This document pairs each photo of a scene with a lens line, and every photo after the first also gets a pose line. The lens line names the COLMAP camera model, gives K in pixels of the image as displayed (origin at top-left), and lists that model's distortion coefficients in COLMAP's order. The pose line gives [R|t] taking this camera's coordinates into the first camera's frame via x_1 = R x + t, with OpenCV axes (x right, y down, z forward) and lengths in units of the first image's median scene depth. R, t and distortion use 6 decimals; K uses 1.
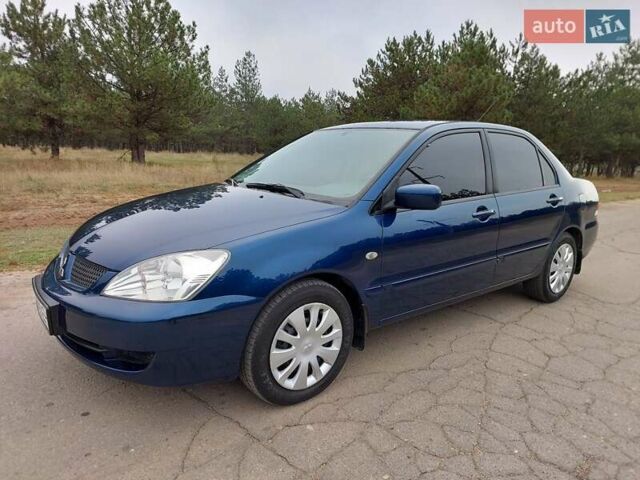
lens RADIAL K [[444.0, 0, 317.4], [0, 444.0, 240.9], [0, 0, 1]] dist [0.016438, -0.000485]
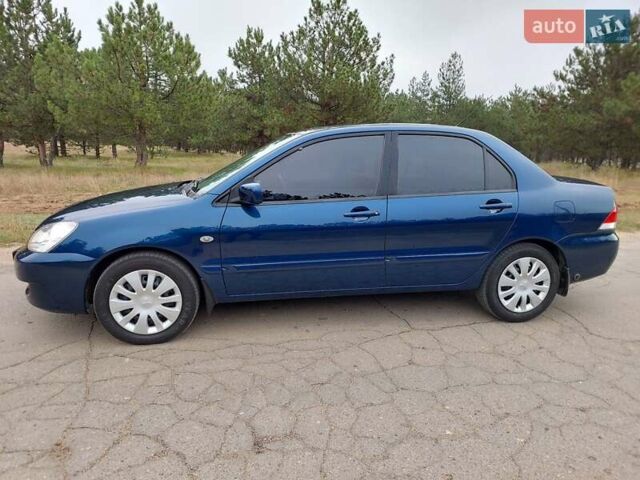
lens RADIAL K [[443.1, 0, 313.6], [0, 443.1, 240.4], [0, 0, 1]] dist [0.039950, -0.055644]
pose [[0.884611, 0.076337, -0.460039, 0.106285], [-0.080962, 0.996670, 0.009701, 0.000030], [0.459247, 0.028664, 0.887846, 0.005070]]
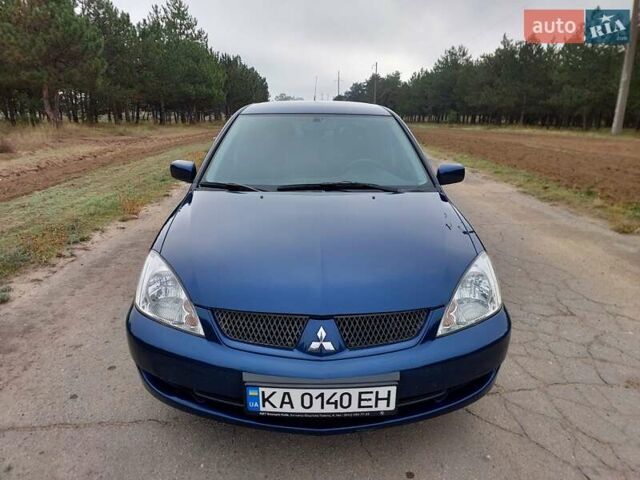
lens RADIAL K [[444.0, 0, 317.4], [0, 444.0, 240.9], [0, 0, 1]] dist [0.016438, -0.000485]
pose [[0.595456, -0.265180, 0.758361, -0.117297], [0.176700, 0.964068, 0.198368, -0.026954], [-0.783715, 0.015883, 0.620917, 0.057795]]
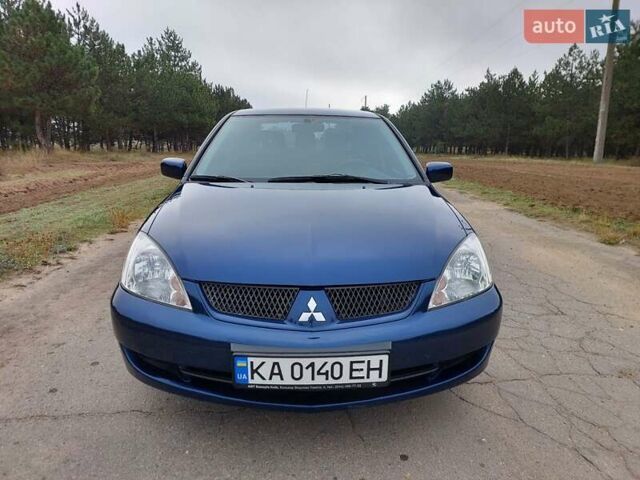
lens RADIAL K [[441.9, 0, 320.0], [0, 441.9, 240.0], [0, 0, 1]] dist [0.027927, -0.007479]
pose [[0.575222, -0.213159, 0.789736, -0.119254], [0.174737, 0.975186, 0.135940, -0.016397], [-0.799116, 0.059801, 0.598196, 0.058432]]
